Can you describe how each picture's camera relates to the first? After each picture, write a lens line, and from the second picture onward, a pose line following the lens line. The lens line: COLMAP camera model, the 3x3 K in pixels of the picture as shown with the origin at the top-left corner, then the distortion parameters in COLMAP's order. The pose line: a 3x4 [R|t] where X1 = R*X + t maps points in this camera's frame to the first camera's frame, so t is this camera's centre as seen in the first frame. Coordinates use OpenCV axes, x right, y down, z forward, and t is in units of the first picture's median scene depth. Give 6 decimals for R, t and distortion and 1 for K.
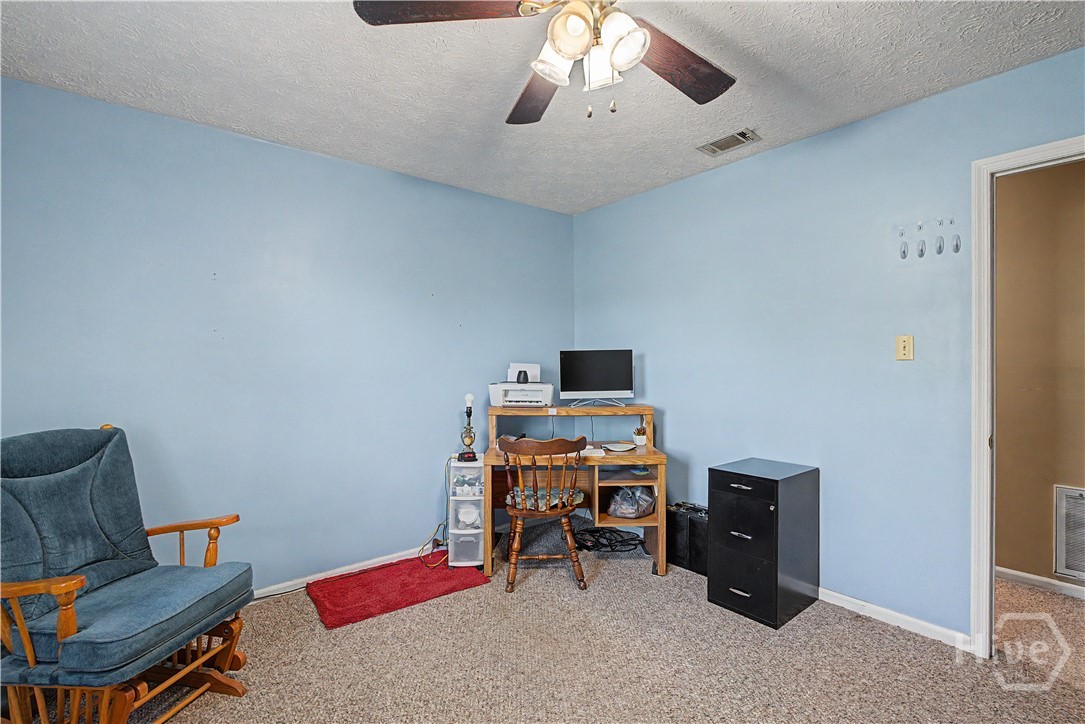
lens RADIAL K [[488.6, 0, 536.1], [0, 488.6, 365.3], [0, 0, 1]] dist [-0.000913, -0.000183]
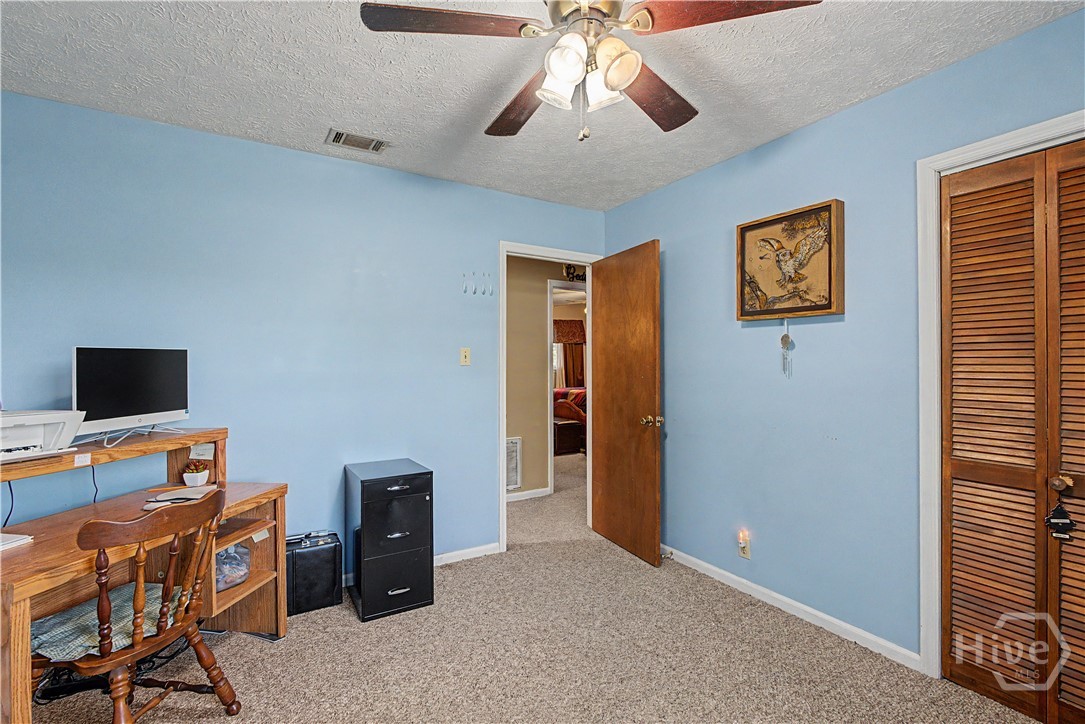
lens RADIAL K [[488.6, 0, 536.1], [0, 488.6, 365.3], [0, 0, 1]] dist [-0.000913, -0.000183]
pose [[0.134698, 0.005939, 0.990869, -0.531573], [0.007030, 0.999951, -0.006949, -0.002812], [-0.990862, 0.007901, 0.134650, 0.535920]]
